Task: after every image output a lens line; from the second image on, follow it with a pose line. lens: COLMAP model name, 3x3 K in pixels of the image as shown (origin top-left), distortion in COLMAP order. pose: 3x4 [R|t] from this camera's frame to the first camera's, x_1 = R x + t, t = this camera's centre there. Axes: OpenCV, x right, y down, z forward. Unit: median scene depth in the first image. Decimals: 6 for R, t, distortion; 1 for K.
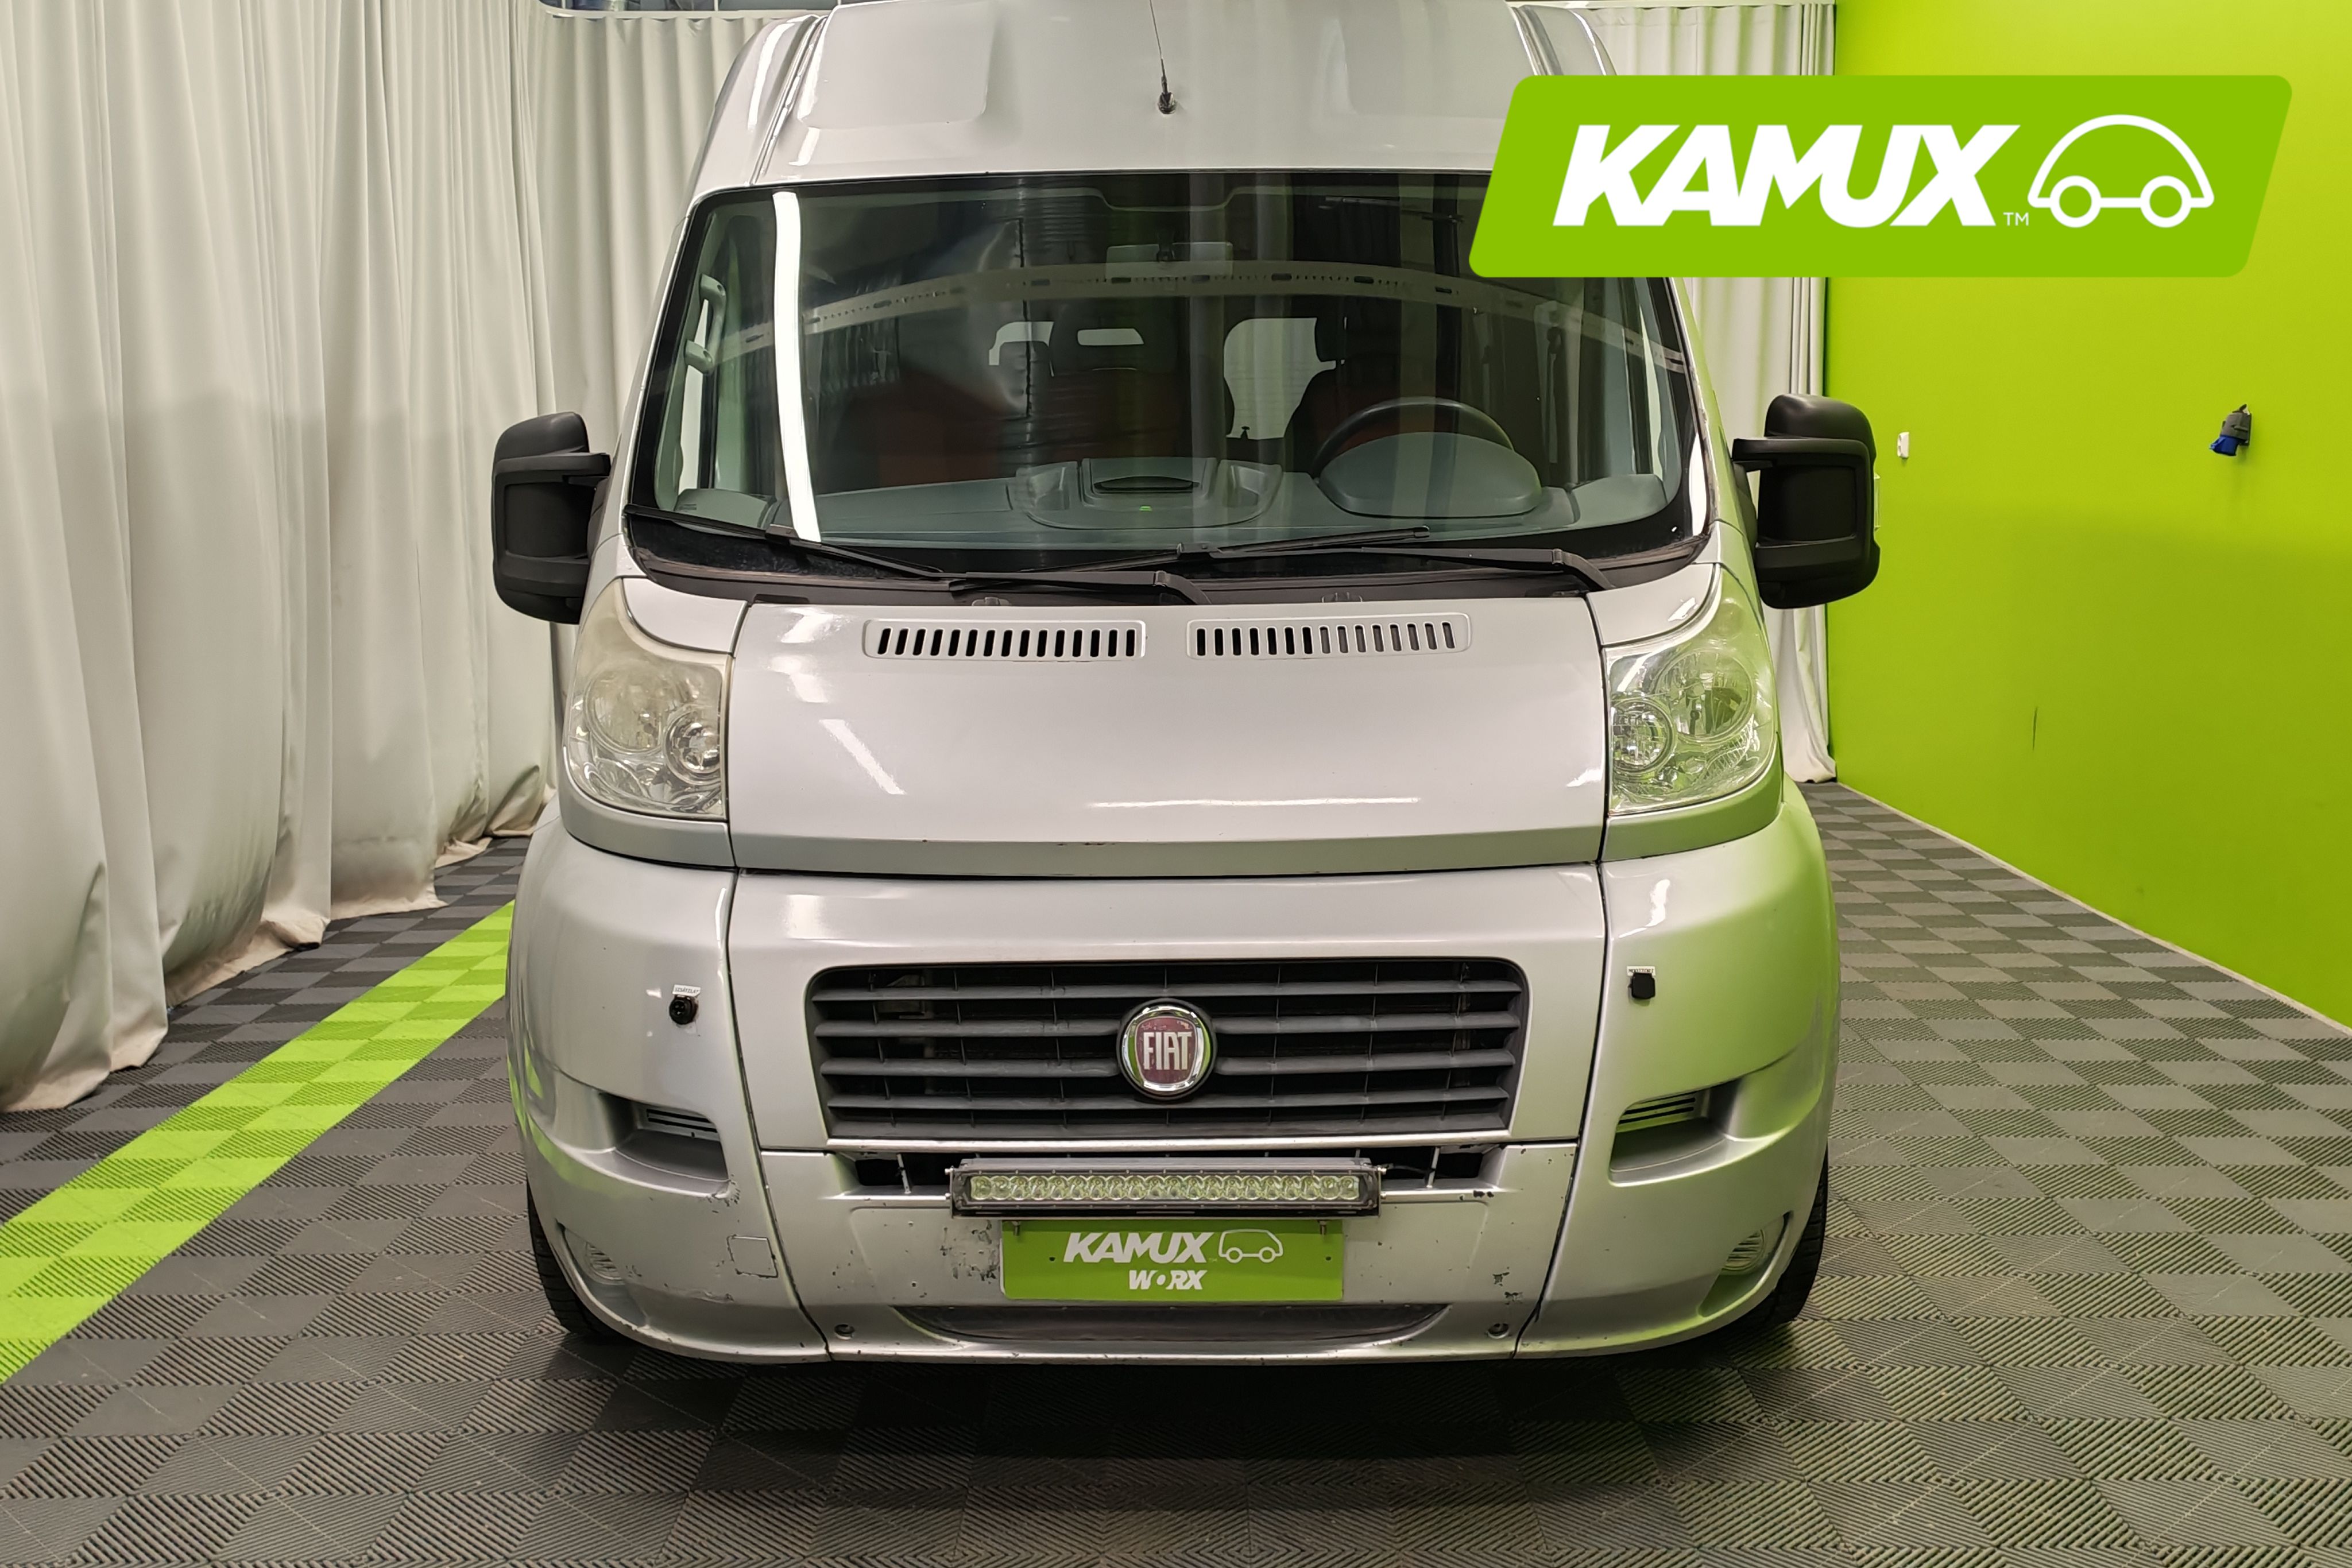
lens RADIAL K [[2305.0, 0, 1178.6], [0, 2305.0, 793.9], [0, 0, 1]] dist [0.098191, 0.000000]
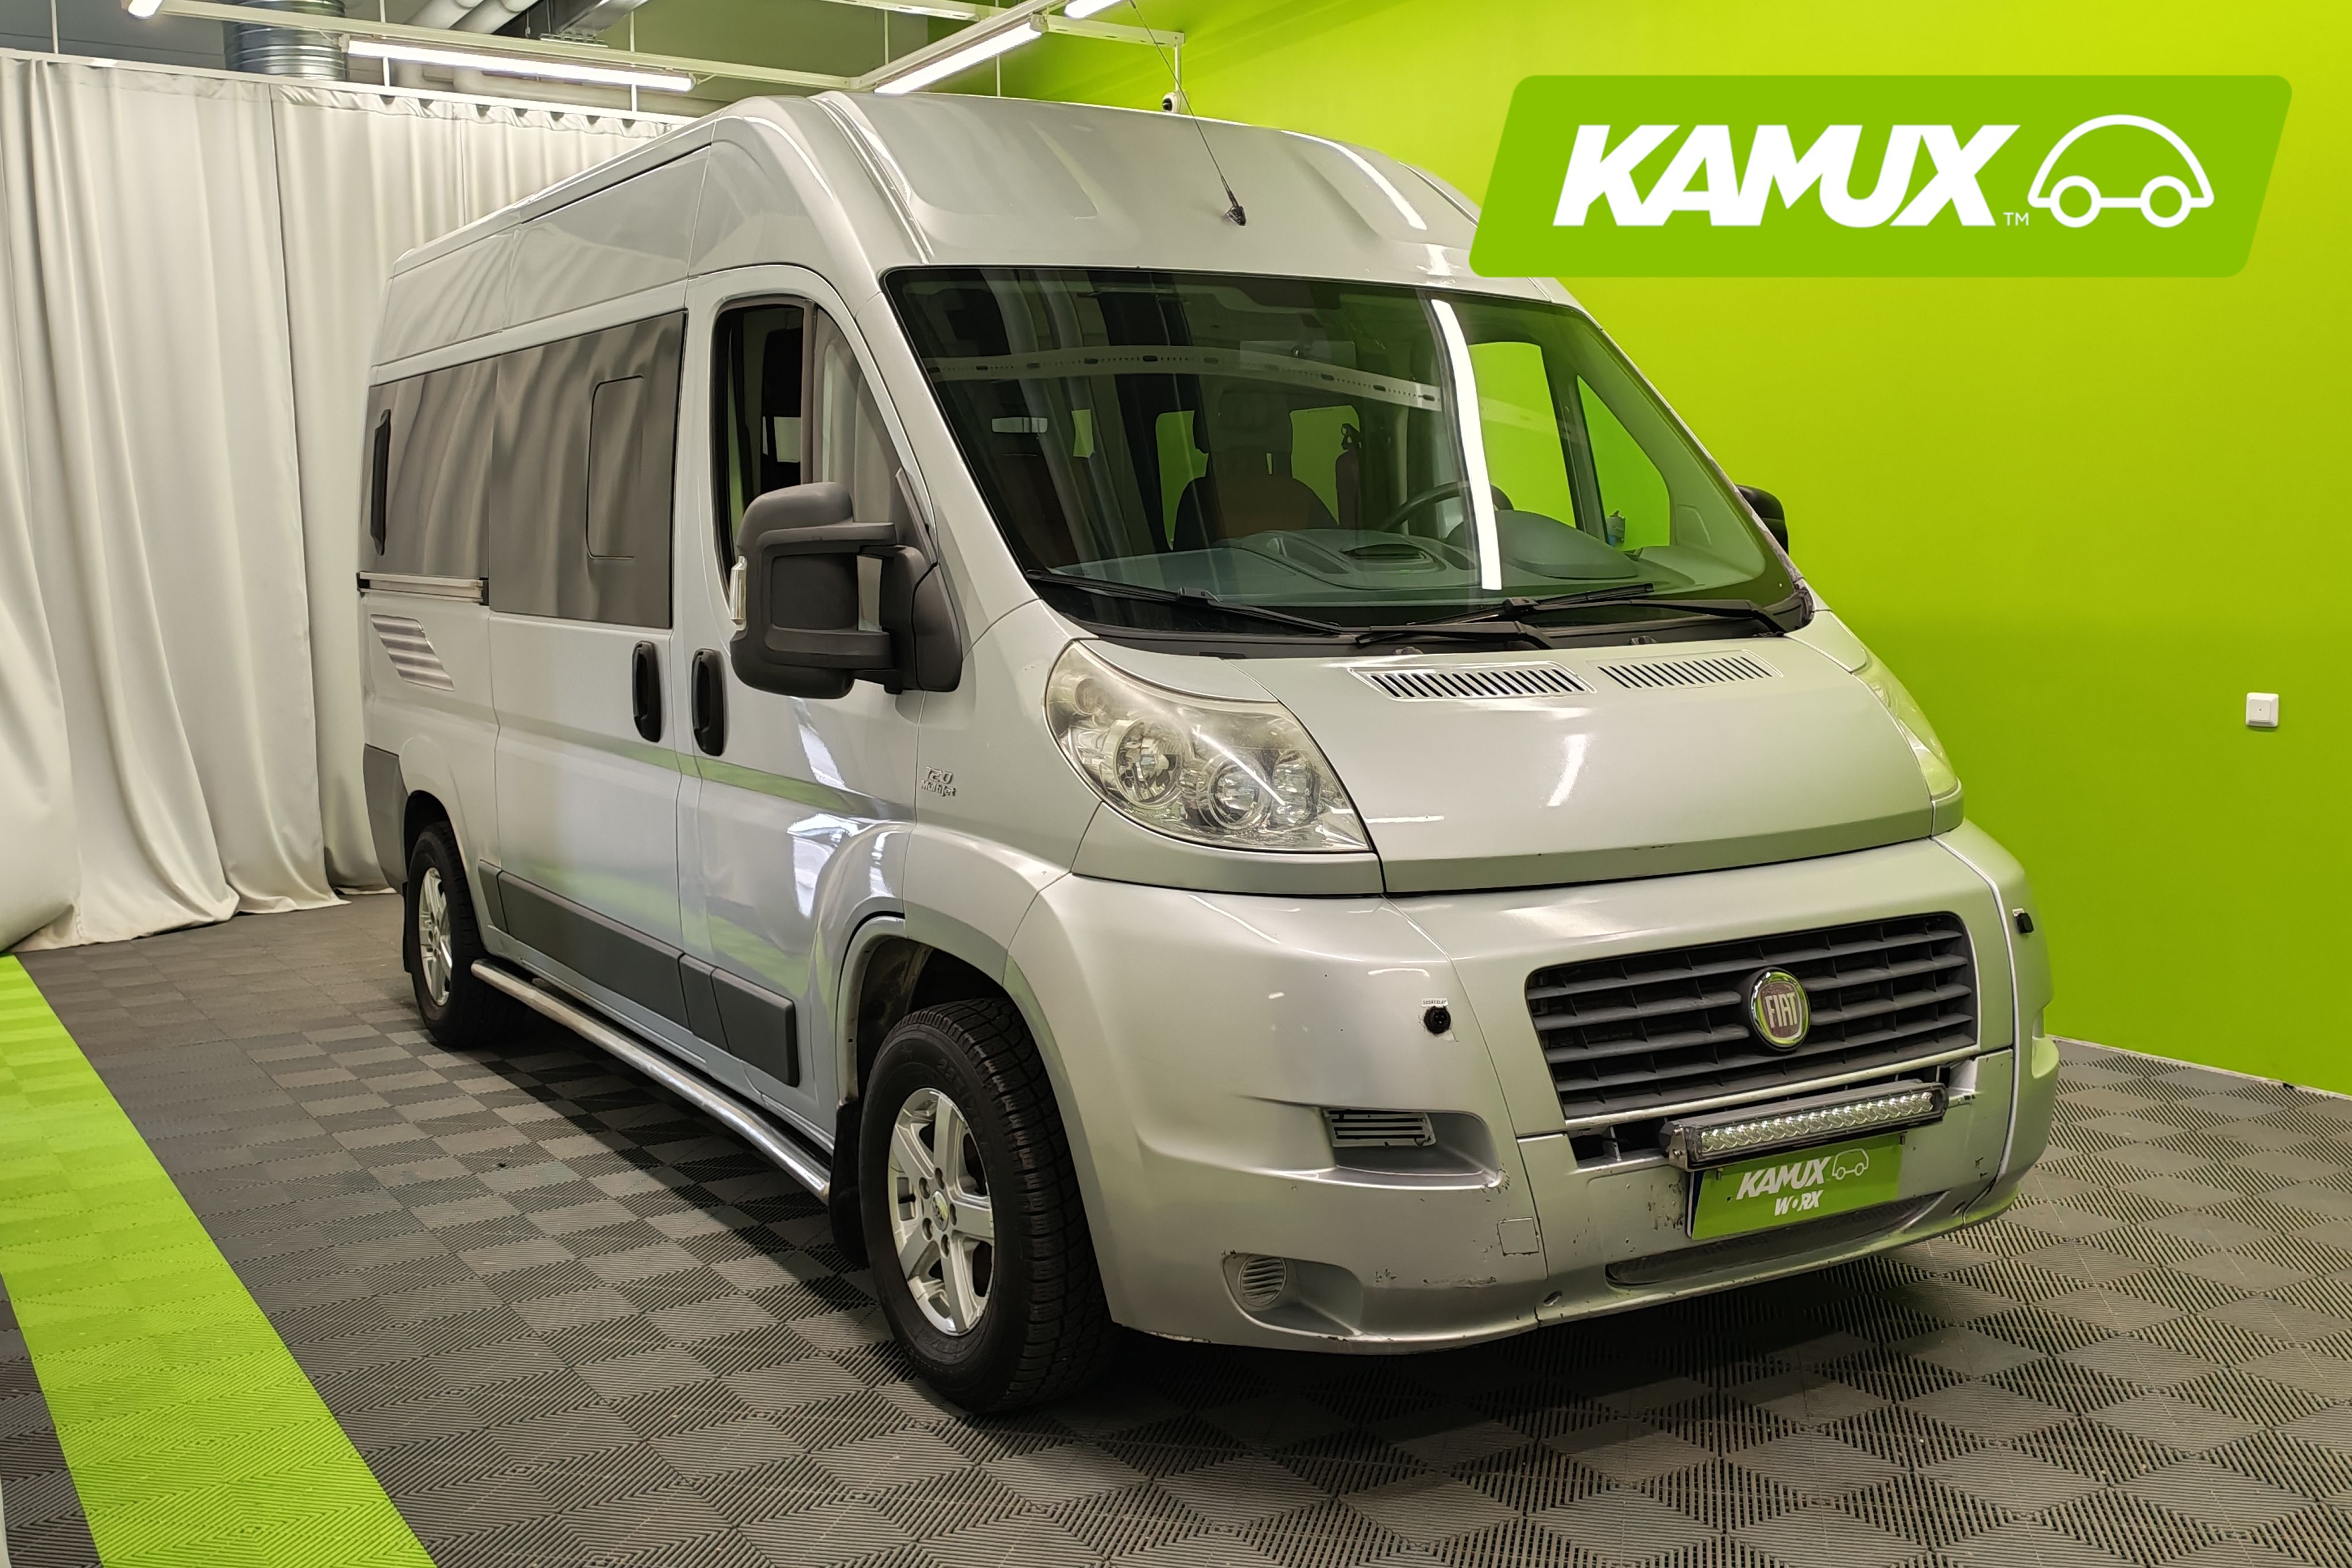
lens RADIAL K [[2305.0, 0, 1179.9], [0, 2305.0, 771.2], [0, 0, 1]] dist [0.098191, 0.000000]
pose [[0.832211, -0.046711, 0.552488, -0.913577], [0.075915, 0.996660, -0.030087, 0.000770], [-0.549238, 0.066981, 0.832977, 0.161815]]
